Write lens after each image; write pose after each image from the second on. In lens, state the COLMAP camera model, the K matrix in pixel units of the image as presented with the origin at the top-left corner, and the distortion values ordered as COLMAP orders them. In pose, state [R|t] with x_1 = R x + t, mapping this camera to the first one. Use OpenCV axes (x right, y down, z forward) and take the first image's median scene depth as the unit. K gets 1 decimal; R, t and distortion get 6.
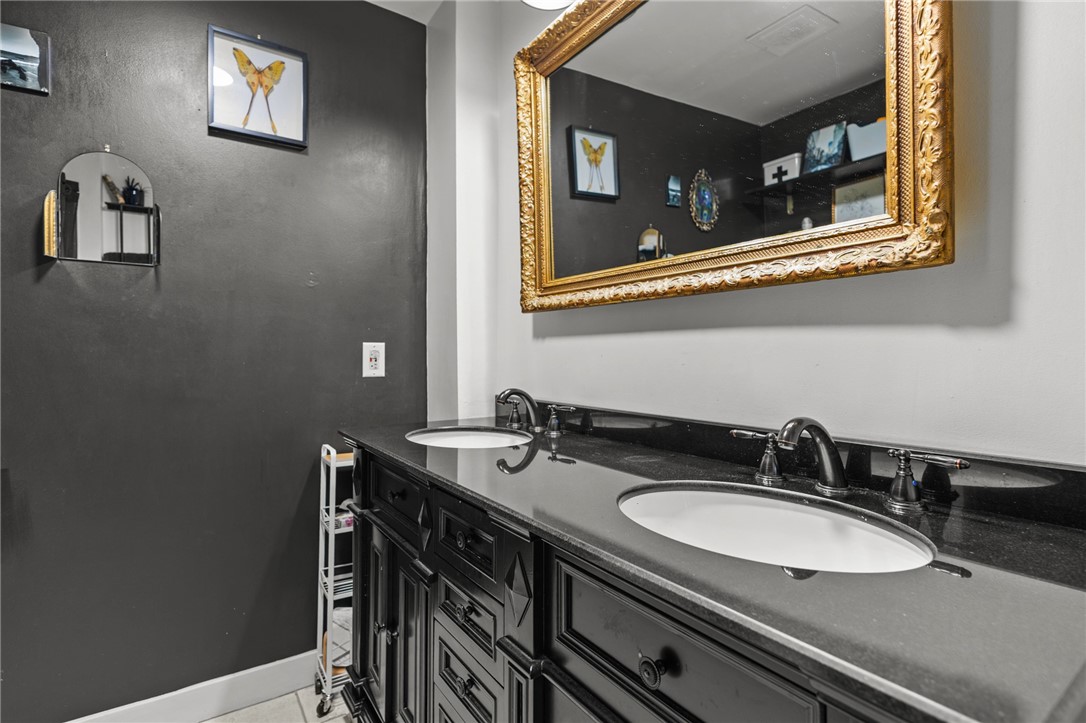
lens RADIAL K [[508.0, 0, 523.6], [0, 508.0, 352.6], [0, 0, 1]] dist [0.009926, -0.002413]
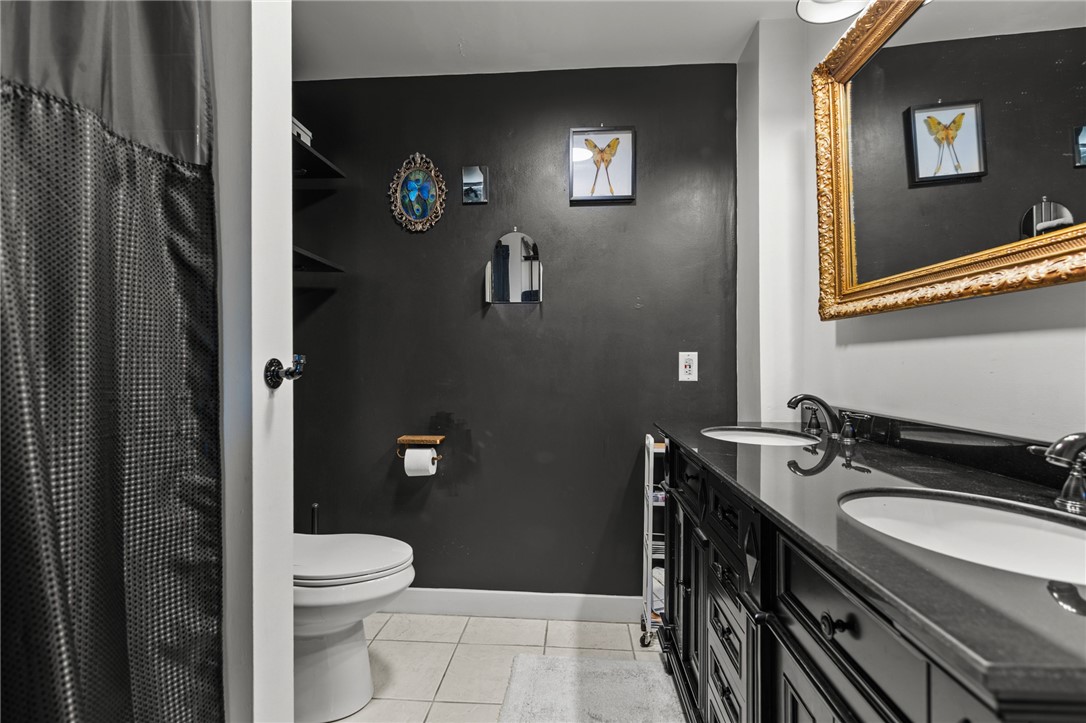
lens RADIAL K [[508.0, 0, 543.5], [0, 508.0, 361.3], [0, 0, 1]] dist [0.009926, -0.002413]
pose [[0.785860, -0.002665, -0.618399, 0.194221], [0.002274, 0.999996, -0.001421, 0.002565], [0.618401, -0.000289, 0.785863, -0.149160]]
